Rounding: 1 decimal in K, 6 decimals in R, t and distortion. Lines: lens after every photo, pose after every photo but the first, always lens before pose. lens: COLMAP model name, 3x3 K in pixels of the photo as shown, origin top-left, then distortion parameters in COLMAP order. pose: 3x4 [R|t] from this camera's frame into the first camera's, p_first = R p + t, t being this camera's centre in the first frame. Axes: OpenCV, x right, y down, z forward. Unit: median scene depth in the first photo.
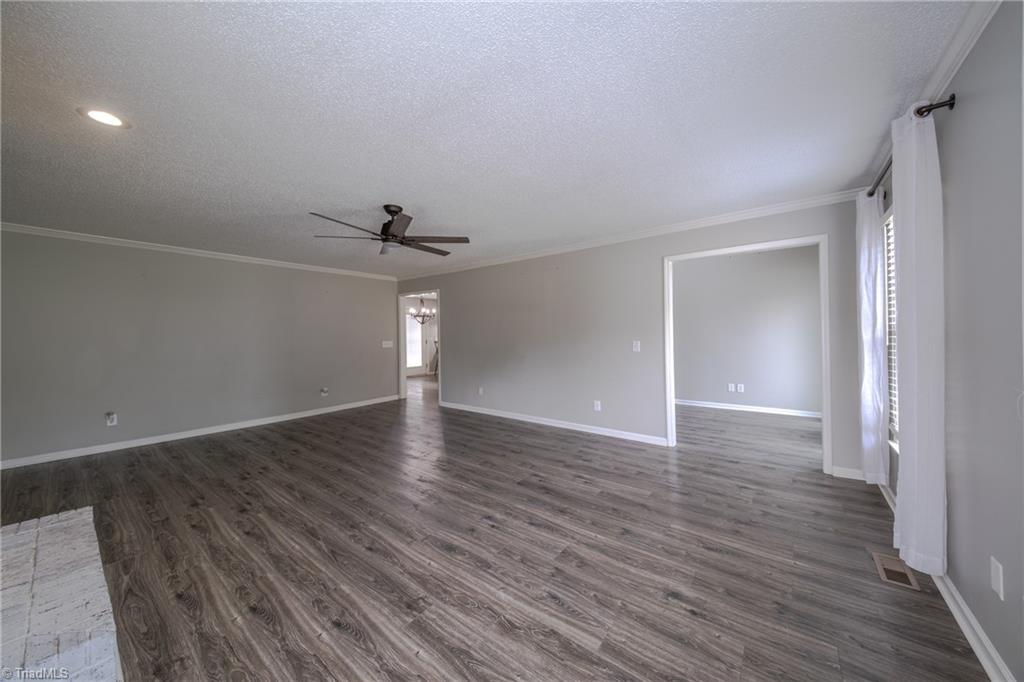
lens RADIAL K [[351.6, 0, 518.7], [0, 351.6, 332.8], [0, 0, 1]] dist [0.022400, -0.012744]
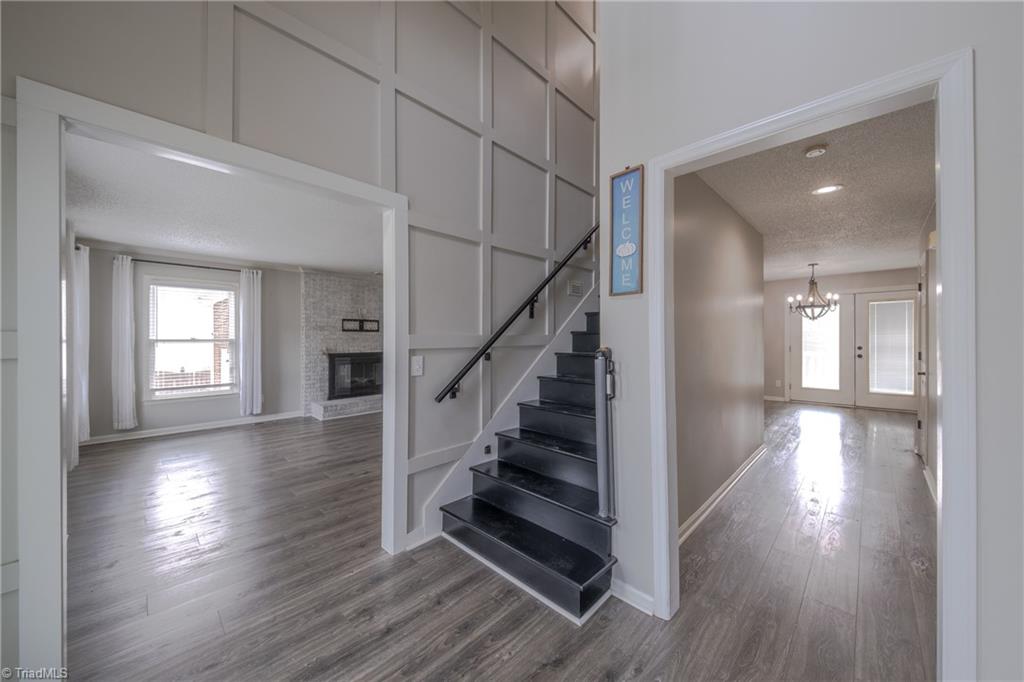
lens RADIAL K [[355.0, 0, 512.0], [0, 355.0, 341.0], [0, 0, 1]] dist [-0.021068, -0.000073]
pose [[-0.096324, 0.029321, -0.994918, 1.401042], [-0.000894, 0.999563, 0.029544, -0.032514], [0.995350, 0.003735, -0.096256, 1.825846]]
